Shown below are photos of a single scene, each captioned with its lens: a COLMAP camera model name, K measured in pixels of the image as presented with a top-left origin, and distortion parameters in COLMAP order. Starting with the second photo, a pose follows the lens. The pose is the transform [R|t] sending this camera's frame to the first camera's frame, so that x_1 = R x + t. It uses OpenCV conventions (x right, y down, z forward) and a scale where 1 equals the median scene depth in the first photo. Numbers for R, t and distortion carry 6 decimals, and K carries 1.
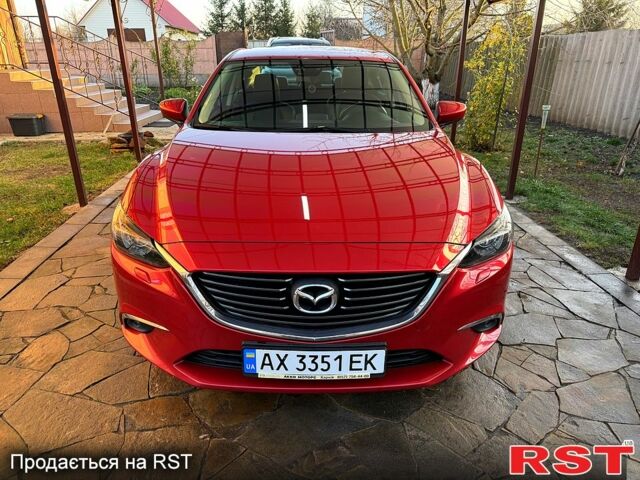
lens RADIAL K [[455.1, 0, 322.1], [0, 455.1, 237.2], [0, 0, 1]] dist [0.022655, -0.026967]
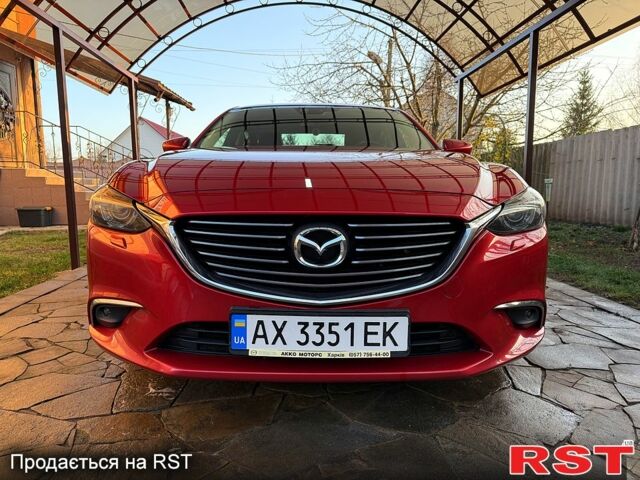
lens RADIAL K [[453.9, 0, 319.0], [0, 453.9, 239.5], [0, 0, 1]] dist [0.034216, -0.044010]
pose [[0.999922, -0.005084, -0.011414, -0.008016], [0.001919, 0.965128, -0.261773, 0.308296], [0.012347, 0.261731, 0.965062, 0.181333]]
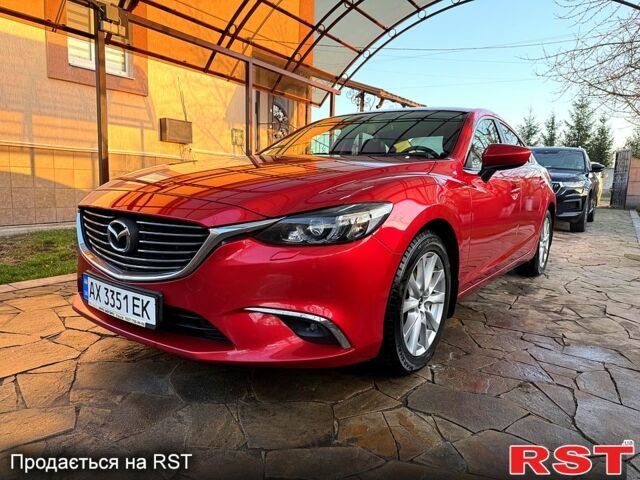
lens RADIAL K [[453.9, 0, 319.0], [0, 453.9, 239.5], [0, 0, 1]] dist [0.034216, -0.044010]
pose [[0.793013, 0.101266, -0.600729, 0.965116], [-0.254048, 0.951225, -0.175015, 0.196671], [0.553705, 0.291403, 0.780061, 0.359403]]
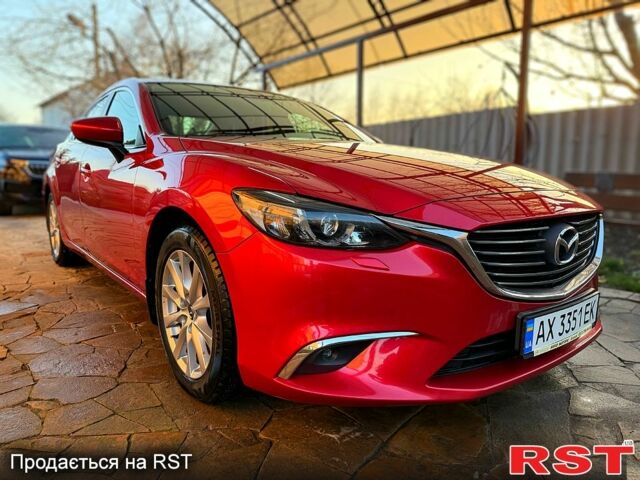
lens RADIAL K [[453.7, 0, 316.7], [0, 453.7, 242.6], [0, 0, 1]] dist [0.008827, -0.007355]
pose [[0.797607, -0.103242, 0.594275, -0.882713], [0.228714, 0.963433, -0.139593, 0.129366], [-0.558133, 0.247259, 0.792055, 0.500867]]
